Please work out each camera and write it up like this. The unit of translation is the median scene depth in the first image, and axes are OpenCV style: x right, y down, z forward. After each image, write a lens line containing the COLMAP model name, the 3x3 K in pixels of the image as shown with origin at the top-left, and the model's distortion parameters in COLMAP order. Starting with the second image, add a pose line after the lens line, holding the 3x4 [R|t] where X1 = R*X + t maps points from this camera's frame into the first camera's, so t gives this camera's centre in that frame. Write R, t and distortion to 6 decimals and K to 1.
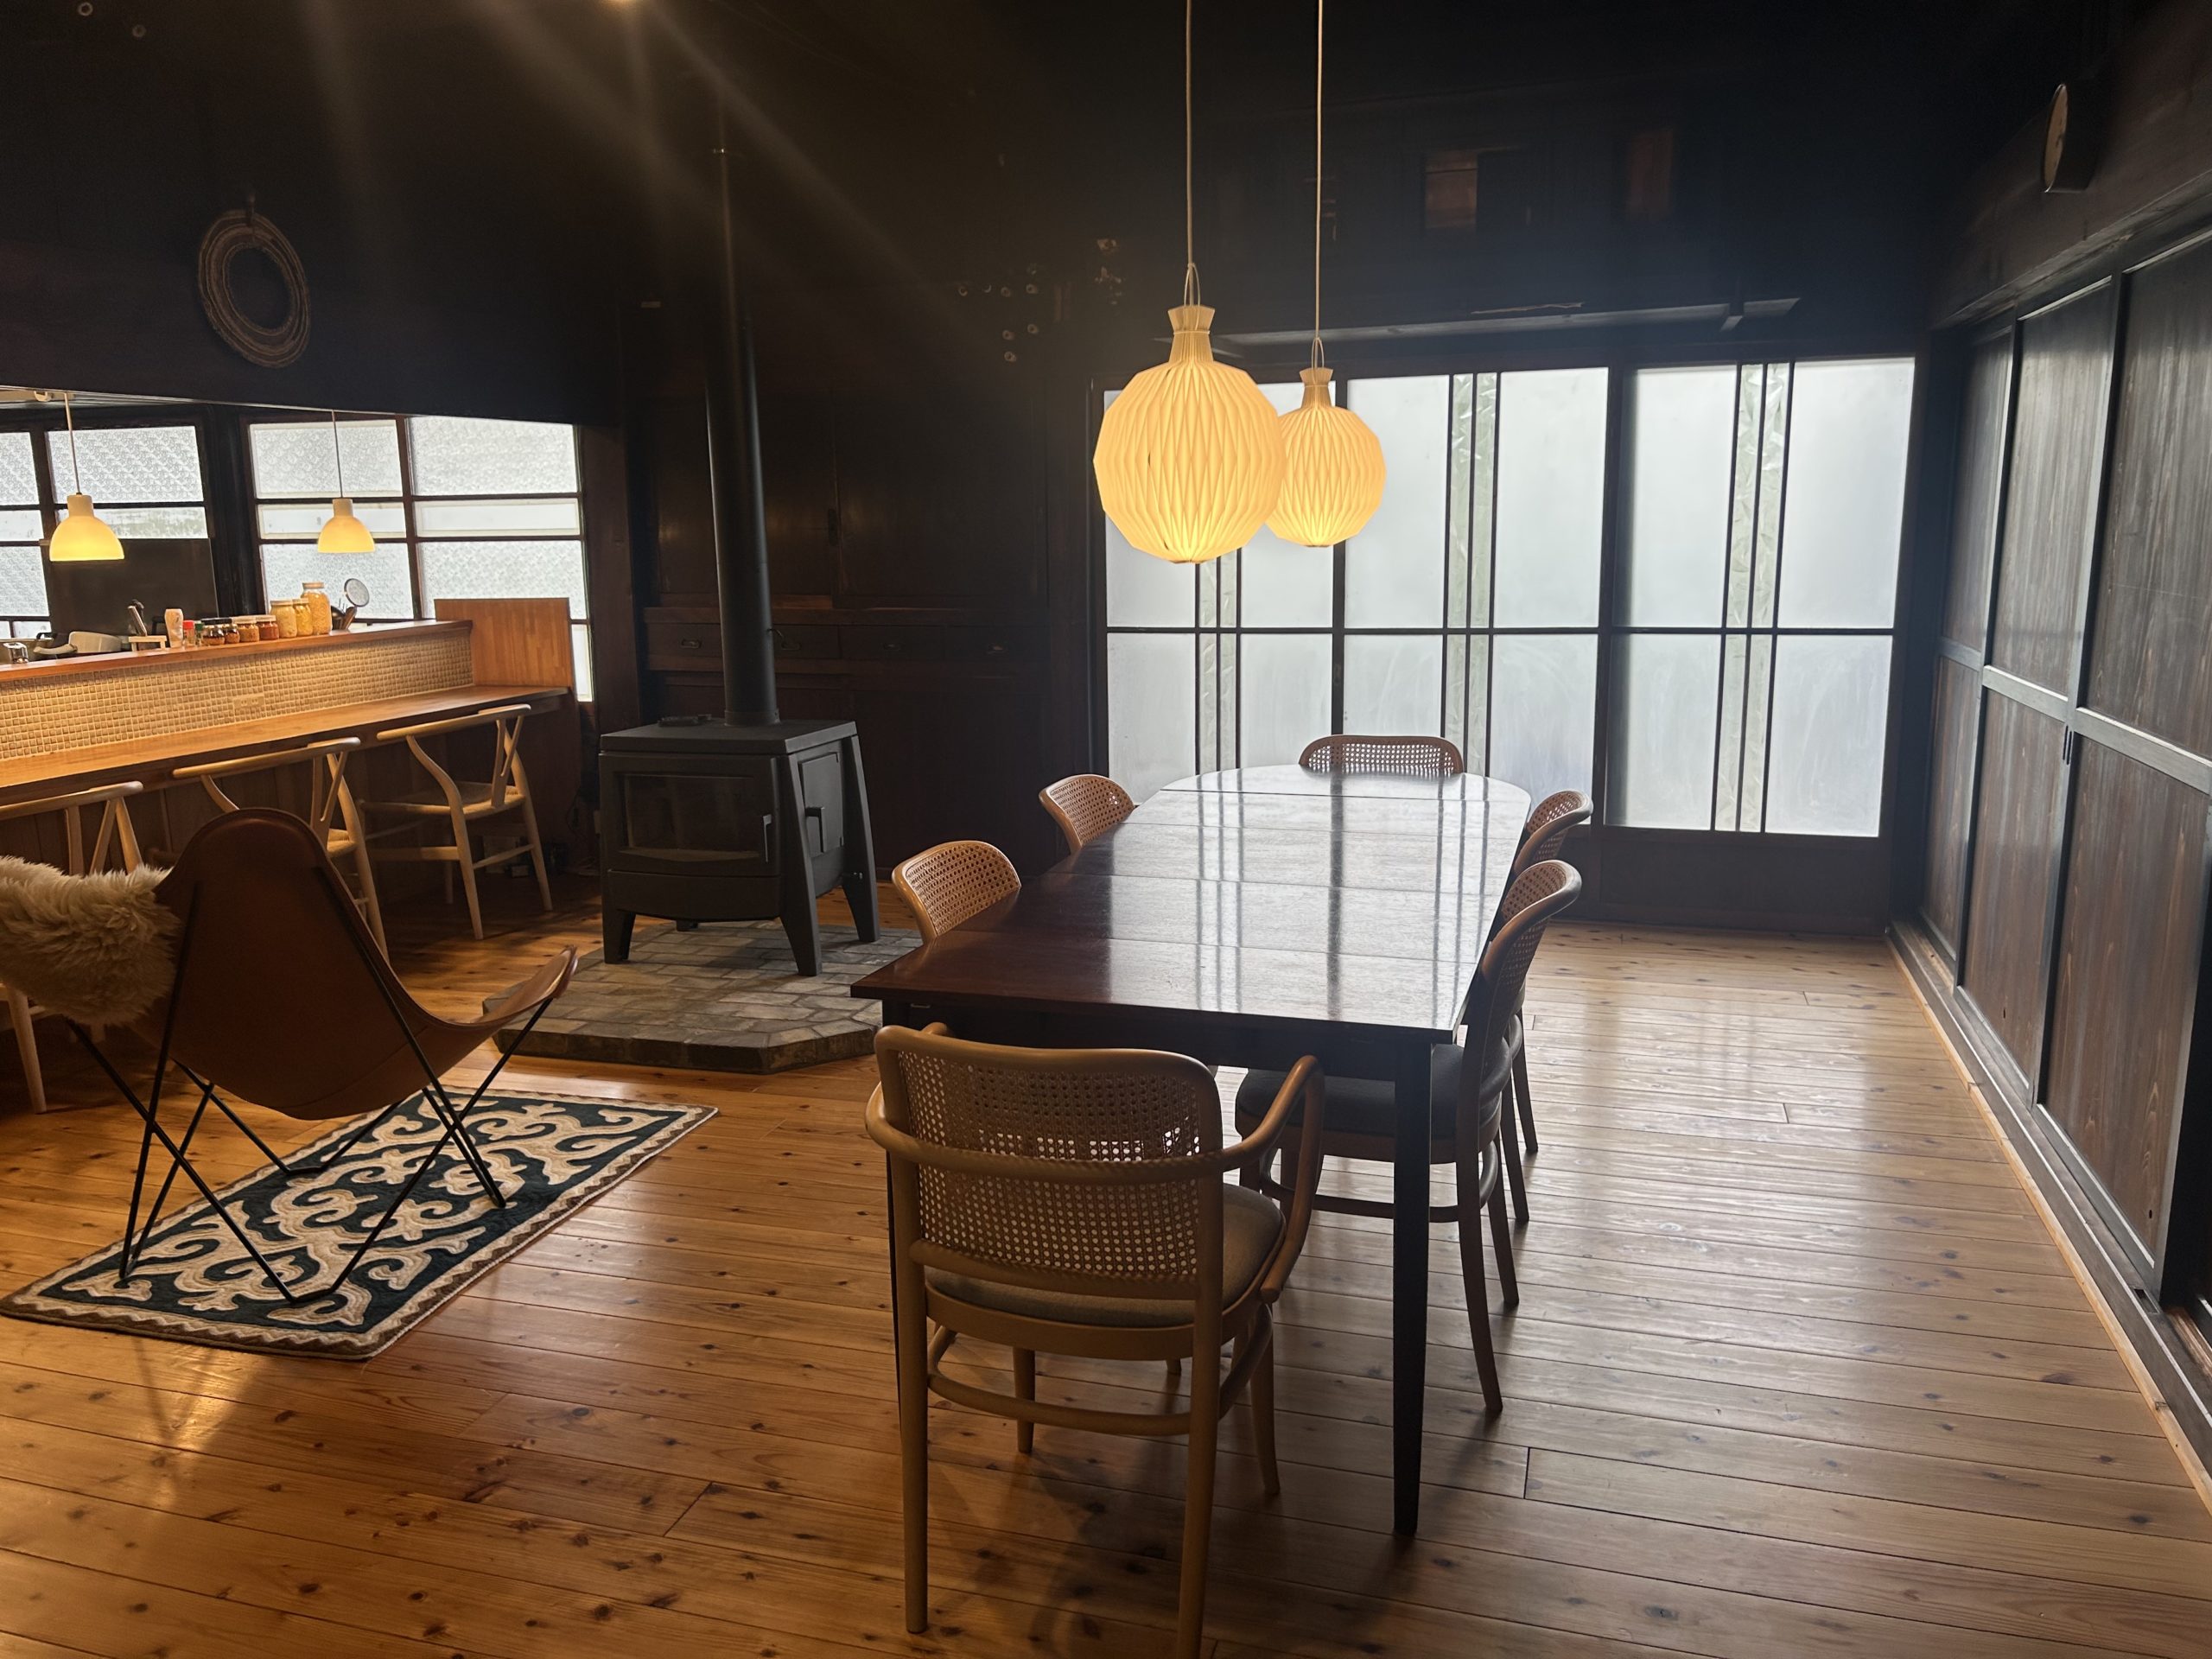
lens RADIAL K [[1687.1, 0, 1116.6], [0, 1687.1, 836.4], [0, 0, 1]] dist [0.048472, -0.055332]
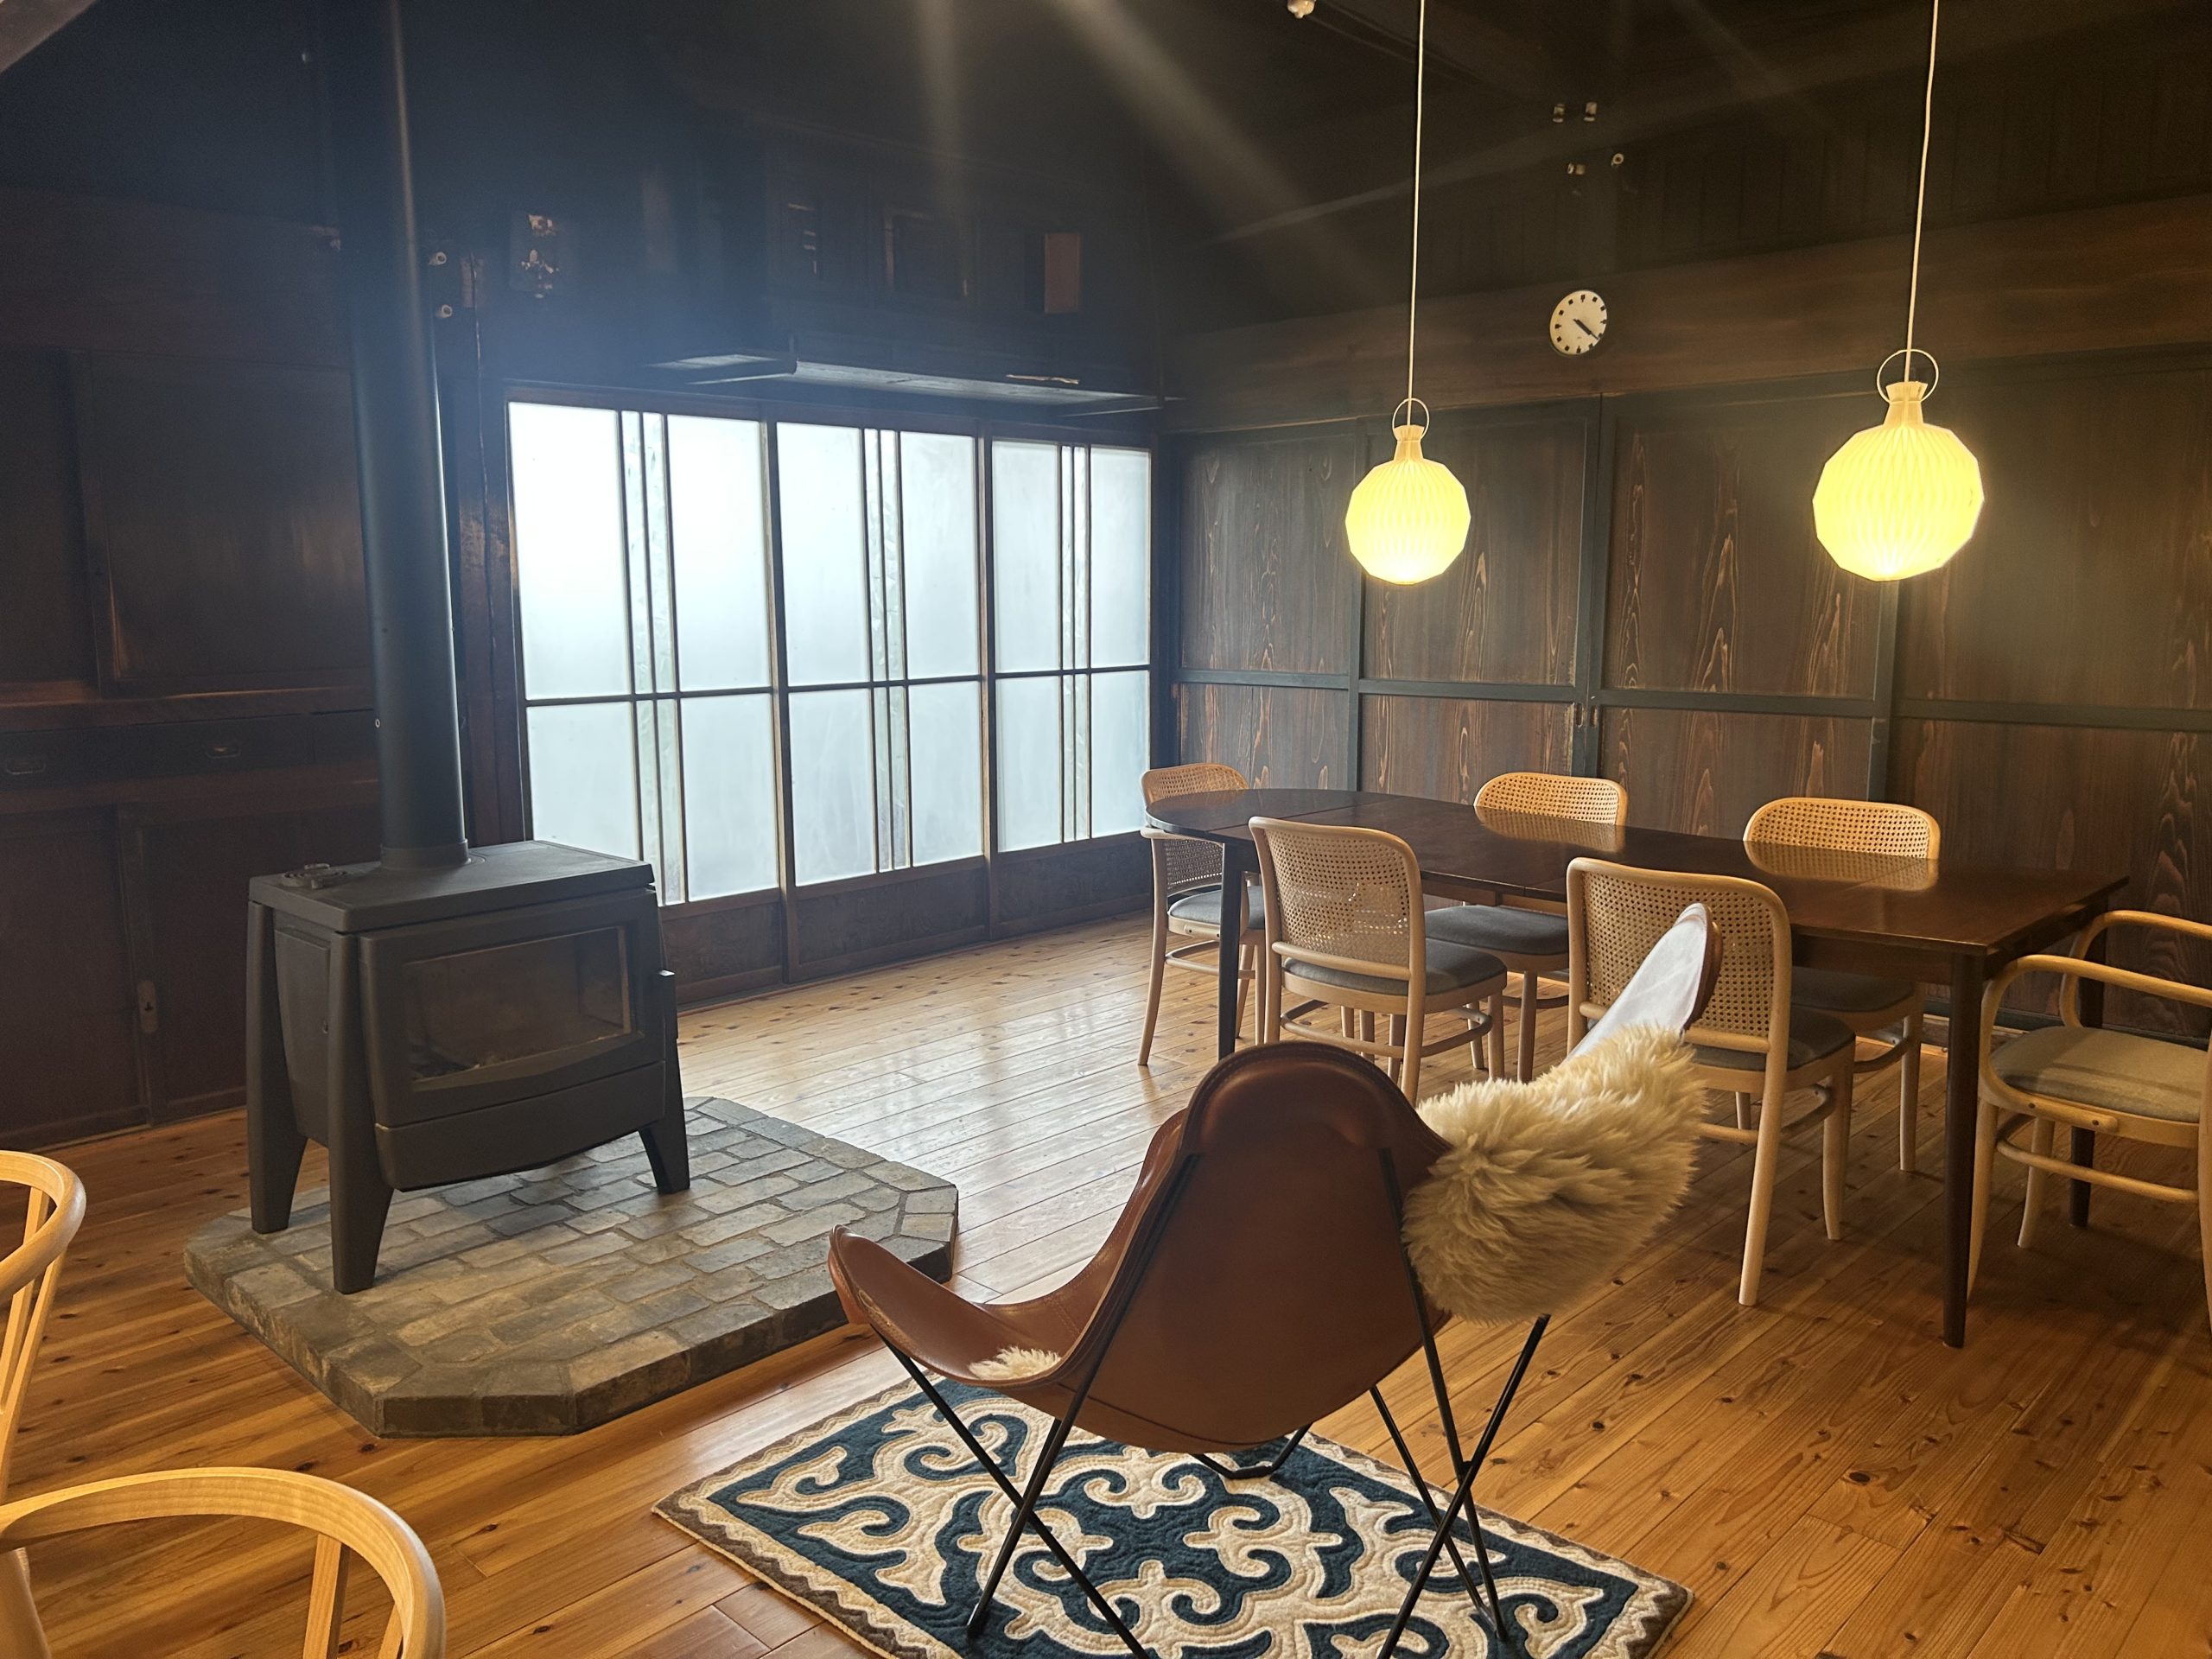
lens RADIAL K [[1687.1, 0, 1109.6], [0, 1687.1, 823.4], [0, 0, 1]] dist [0.048472, -0.055332]
pose [[0.440002, -0.115114, 0.890588, -0.680882], [0.167840, 0.984815, 0.044371, -0.066513], [-0.882172, 0.129953, 0.452642, 0.472467]]
